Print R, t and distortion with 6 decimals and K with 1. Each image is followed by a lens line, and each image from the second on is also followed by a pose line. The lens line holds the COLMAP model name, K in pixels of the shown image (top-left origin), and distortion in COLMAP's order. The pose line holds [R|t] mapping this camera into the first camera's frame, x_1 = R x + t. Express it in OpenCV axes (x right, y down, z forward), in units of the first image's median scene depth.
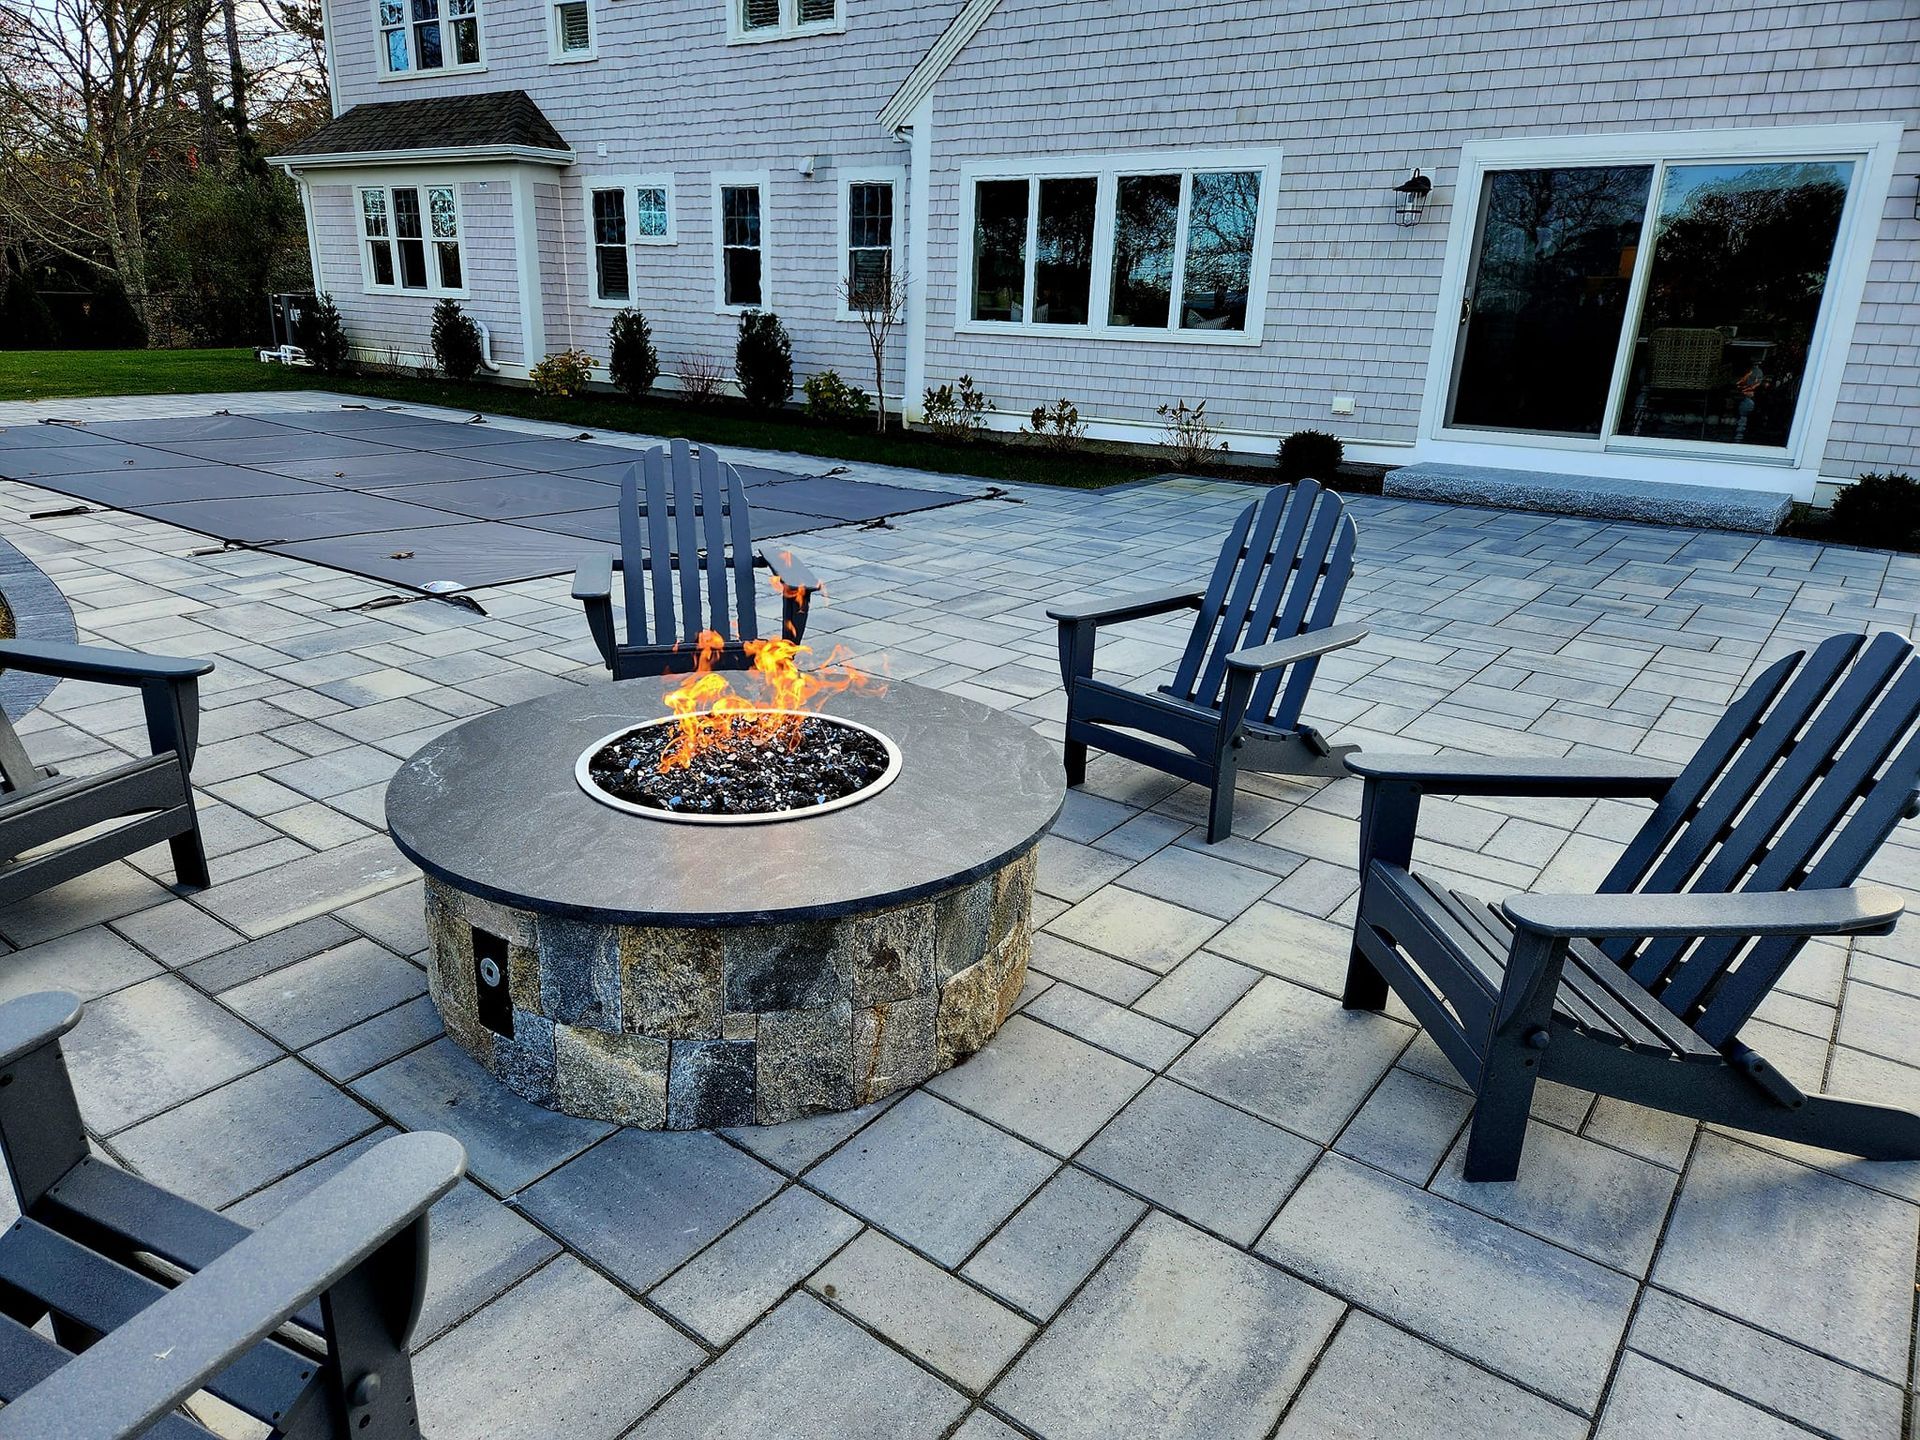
lens RADIAL K [[1264.9, 0, 960.0], [0, 1264.9, 720.0], [0, 0, 1]] dist [0.071970, -0.001436]
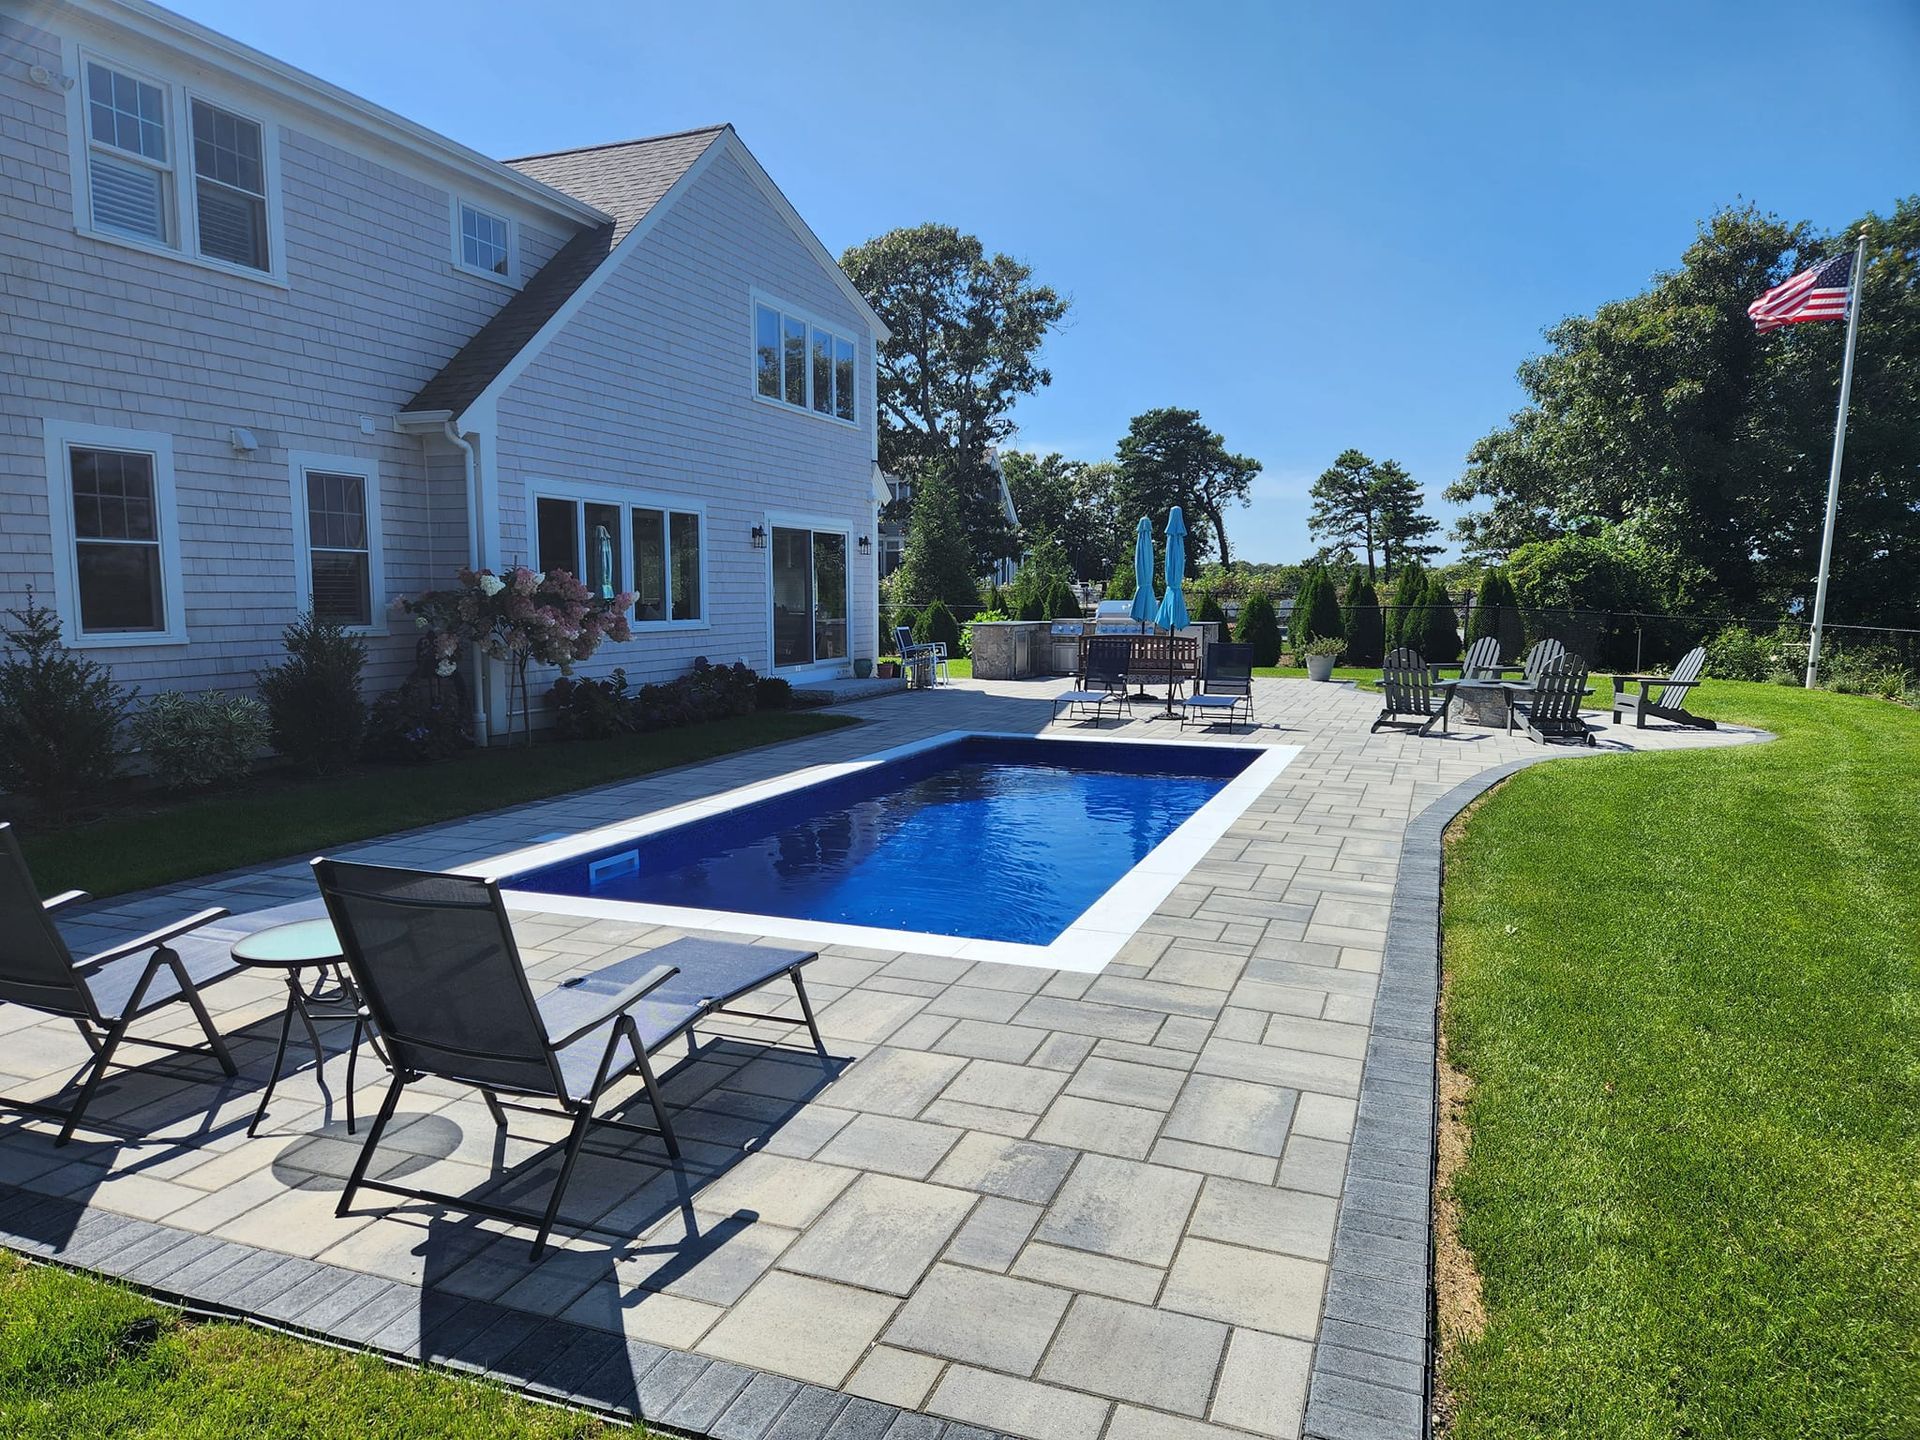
lens RADIAL K [[1264.9, 0, 960.0], [0, 1264.9, 720.0], [0, 0, 1]] dist [0.071970, -0.001436]
pose [[-0.265844, -0.133067, 0.954788, -1.073205], [0.290354, 0.933383, 0.210928, -0.372007], [-0.919250, 0.333301, -0.209498, 0.964107]]
